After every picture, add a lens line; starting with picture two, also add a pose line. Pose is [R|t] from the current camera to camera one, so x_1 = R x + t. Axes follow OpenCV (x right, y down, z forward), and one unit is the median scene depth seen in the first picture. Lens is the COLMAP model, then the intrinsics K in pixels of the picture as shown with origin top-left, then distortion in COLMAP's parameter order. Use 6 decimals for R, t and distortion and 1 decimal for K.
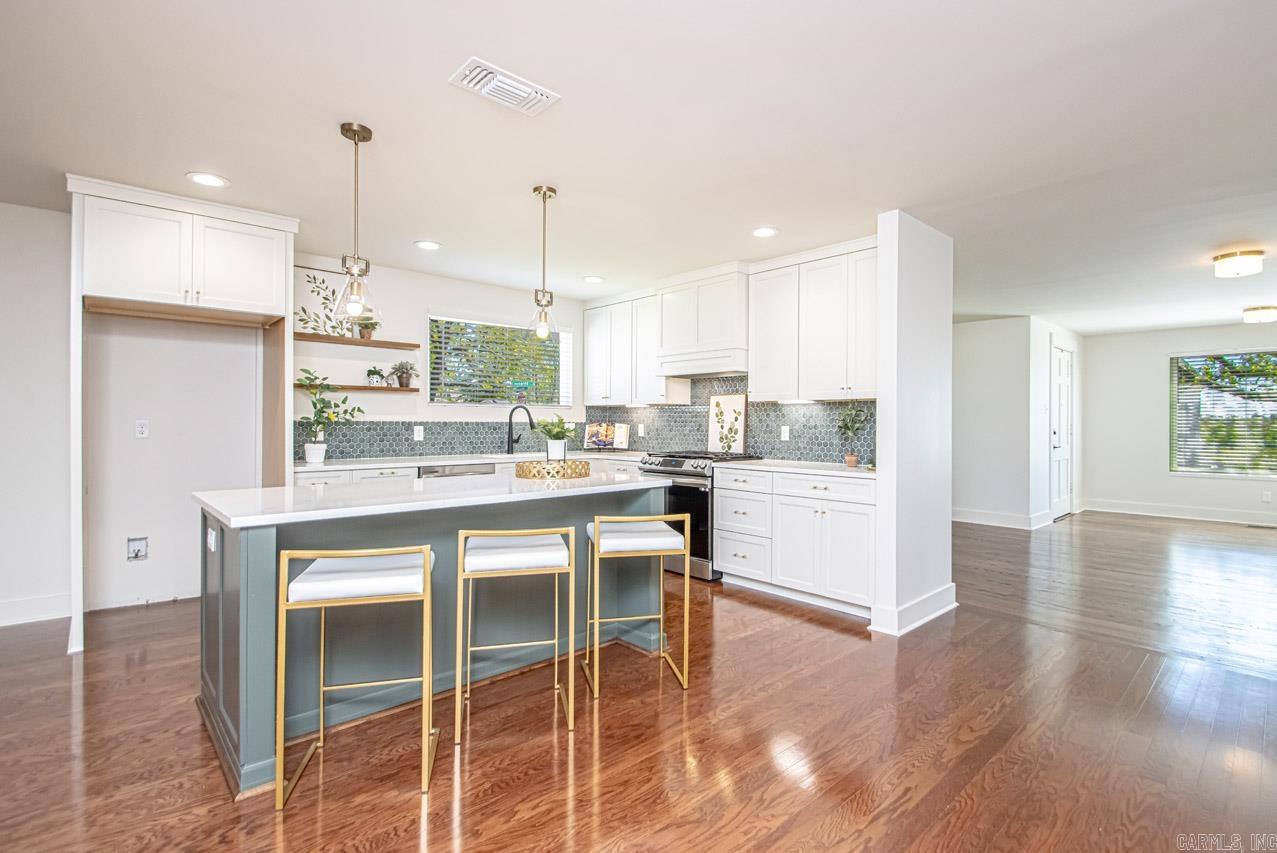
lens RADIAL K [[585.4, 0, 655.9], [0, 585.4, 417.6], [0, 0, 1]] dist [0.014908, -0.012807]
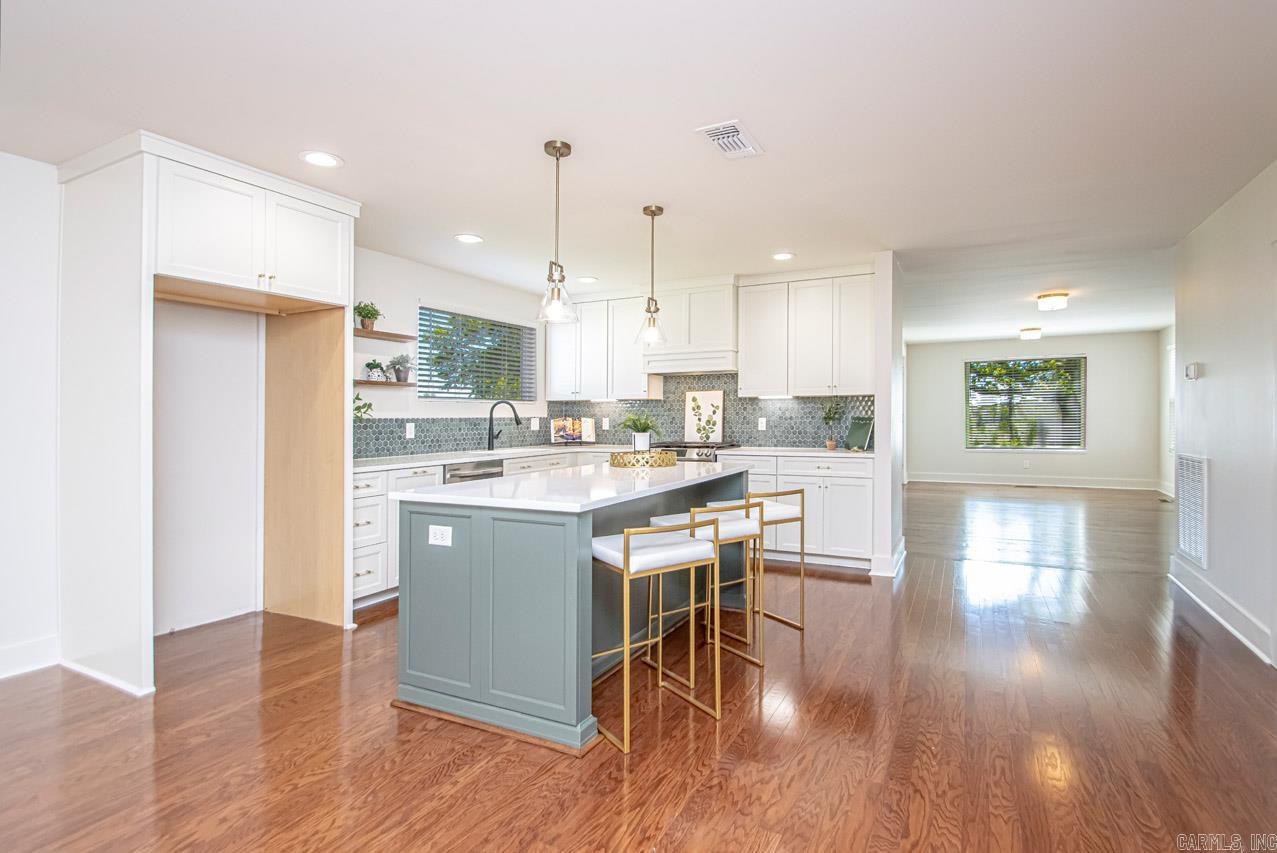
lens RADIAL K [[585.4, 0, 665.0], [0, 585.4, 410.2], [0, 0, 1]] dist [0.014908, -0.012807]
pose [[0.939808, -0.008447, 0.341600, -0.339995], [0.009307, 0.999956, -0.000879, -0.001428], [-0.341577, 0.004005, 0.939845, -0.030946]]
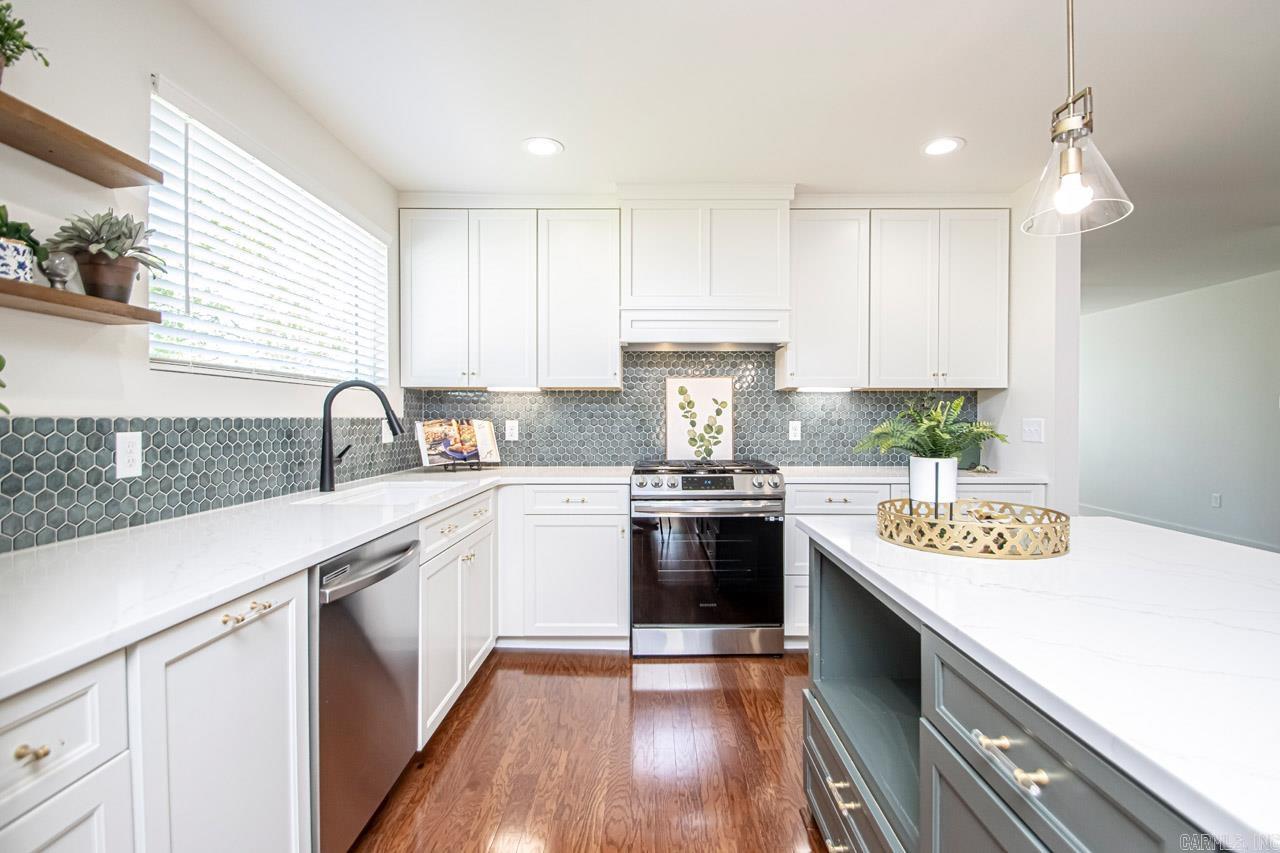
lens RADIAL K [[586.7, 0, 646.9], [0, 586.7, 429.5], [0, 0, 1]] dist [0.014908, -0.012807]
pose [[0.690823, -0.018983, 0.722775, -0.439049], [-0.002541, 0.999585, 0.028682, 0.003420], [-0.723020, -0.021651, 0.690488, 0.574853]]
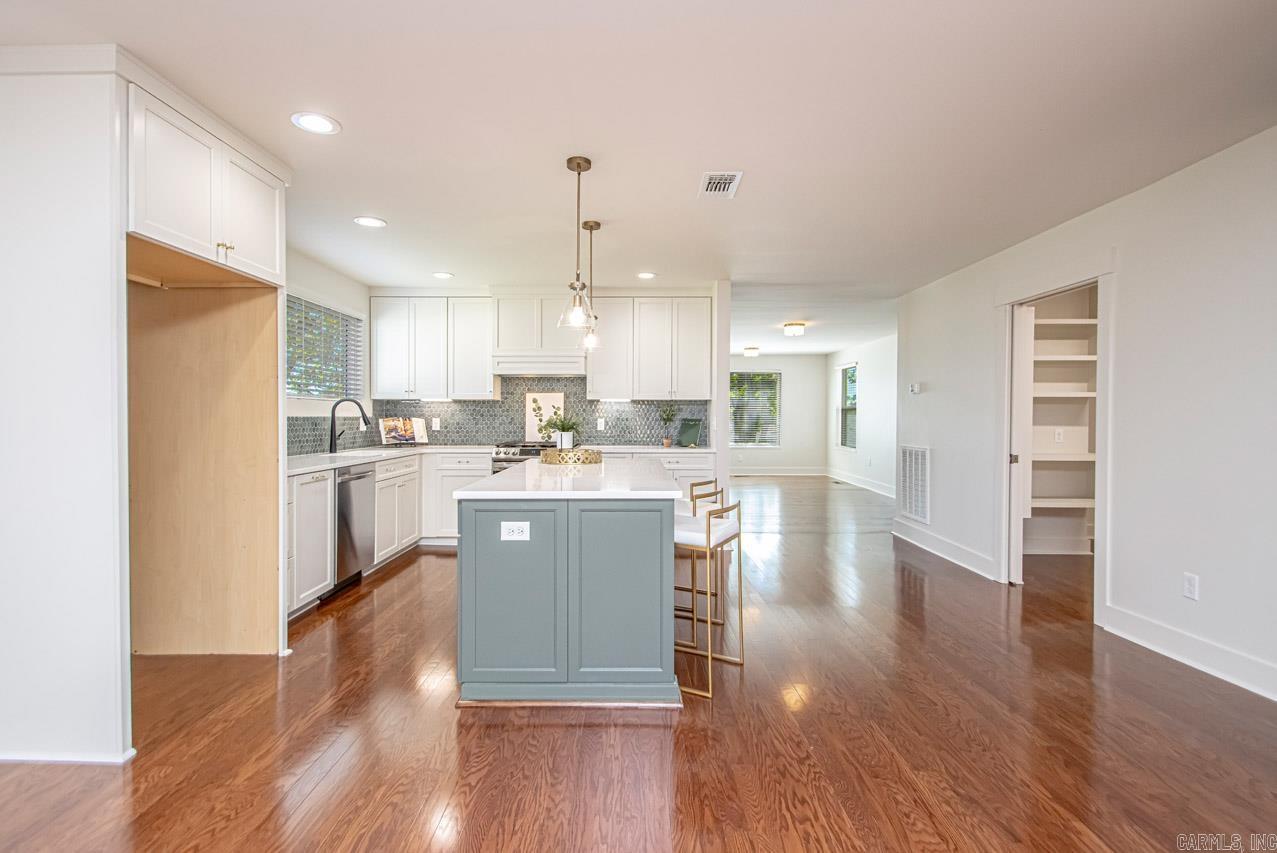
lens RADIAL K [[585.4, 0, 605.1], [0, 585.4, 422.8], [0, 0, 1]] dist [0.014908, -0.012807]
pose [[0.711412, -0.012999, 0.702655, -0.636771], [-0.001056, 0.999808, 0.019566, -0.001478], [-0.702774, -0.014661, 0.711262, 0.081979]]
